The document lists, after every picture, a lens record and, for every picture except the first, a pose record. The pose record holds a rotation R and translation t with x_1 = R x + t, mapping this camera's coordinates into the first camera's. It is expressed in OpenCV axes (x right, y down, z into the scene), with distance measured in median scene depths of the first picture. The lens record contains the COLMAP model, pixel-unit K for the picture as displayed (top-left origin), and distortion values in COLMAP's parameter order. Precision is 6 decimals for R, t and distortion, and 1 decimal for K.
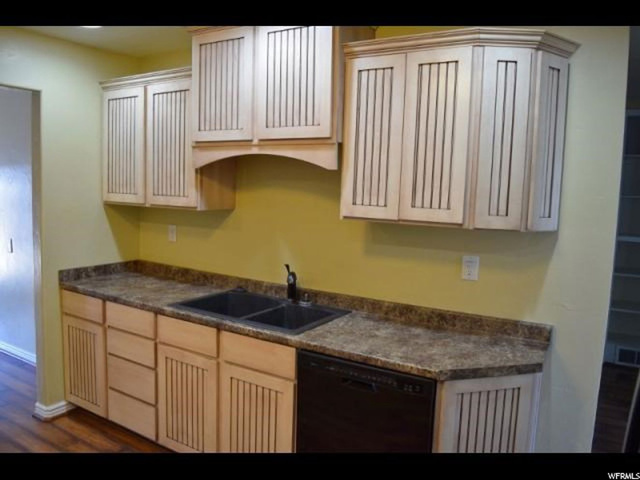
lens RADIAL K [[498.9, 0, 313.9], [0, 498.9, 239.7], [0, 0, 1]] dist [-0.087570, 0.005053]
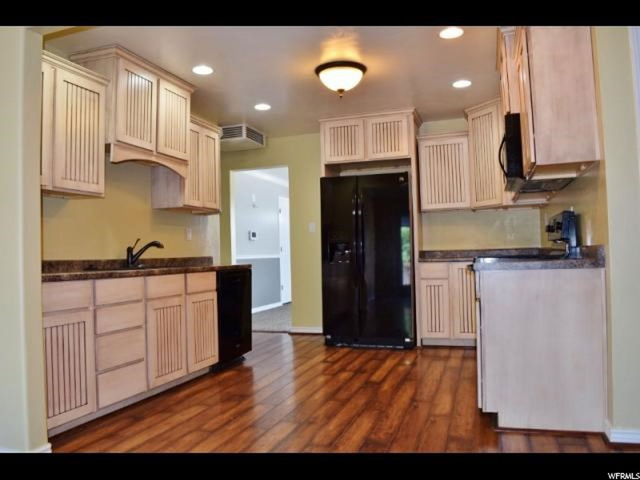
lens RADIAL K [[498.9, 0, 313.9], [0, 498.9, 239.7], [0, 0, 1]] dist [-0.087570, 0.005053]
pose [[-0.219176, -0.000335, 0.975685, -1.683284], [0.120625, 0.992319, 0.027437, 0.080380], [-0.968200, 0.123705, -0.217452, 0.893815]]
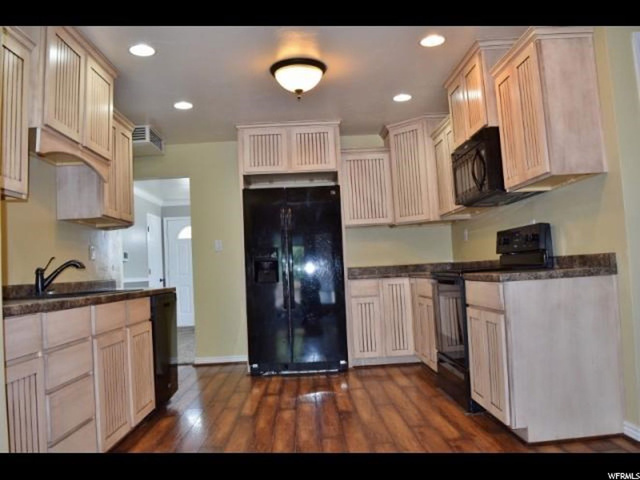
lens RADIAL K [[498.9, 0, 313.9], [0, 498.9, 239.7], [0, 0, 1]] dist [-0.087570, 0.005053]
pose [[-0.541904, 0.044296, 0.839272, -1.375015], [0.120872, 0.992336, 0.025670, 0.057919], [-0.831703, 0.115355, -0.543105, 1.196217]]
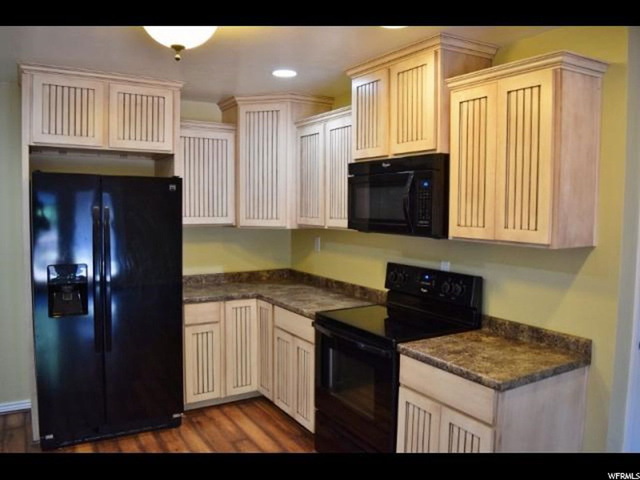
lens RADIAL K [[498.9, 0, 313.9], [0, 498.9, 239.7], [0, 0, 1]] dist [-0.087570, 0.005053]
pose [[-0.887333, -0.076783, 0.454691, -0.803333], [0.006091, 0.984002, 0.178053, -0.153881], [-0.461089, 0.160762, -0.872670, 1.100418]]
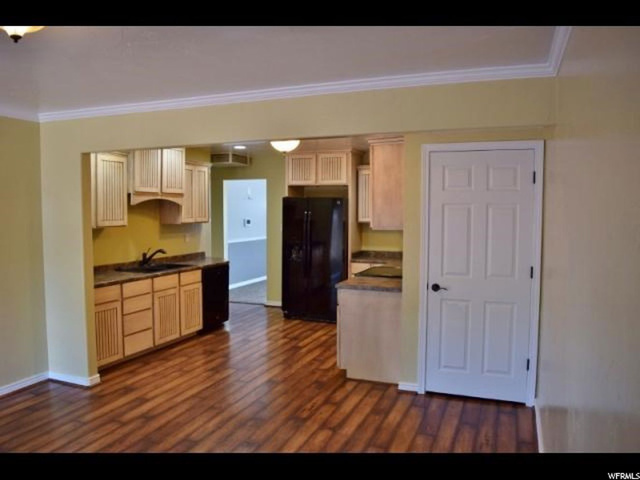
lens RADIAL K [[498.9, 0, 313.9], [0, 498.9, 239.7], [0, 0, 1]] dist [-0.087570, 0.005053]
pose [[-0.169817, -0.094391, 0.980945, -2.498197], [0.095623, 0.989127, 0.111732, -0.173454], [-0.980825, 0.112775, -0.158945, 0.692799]]
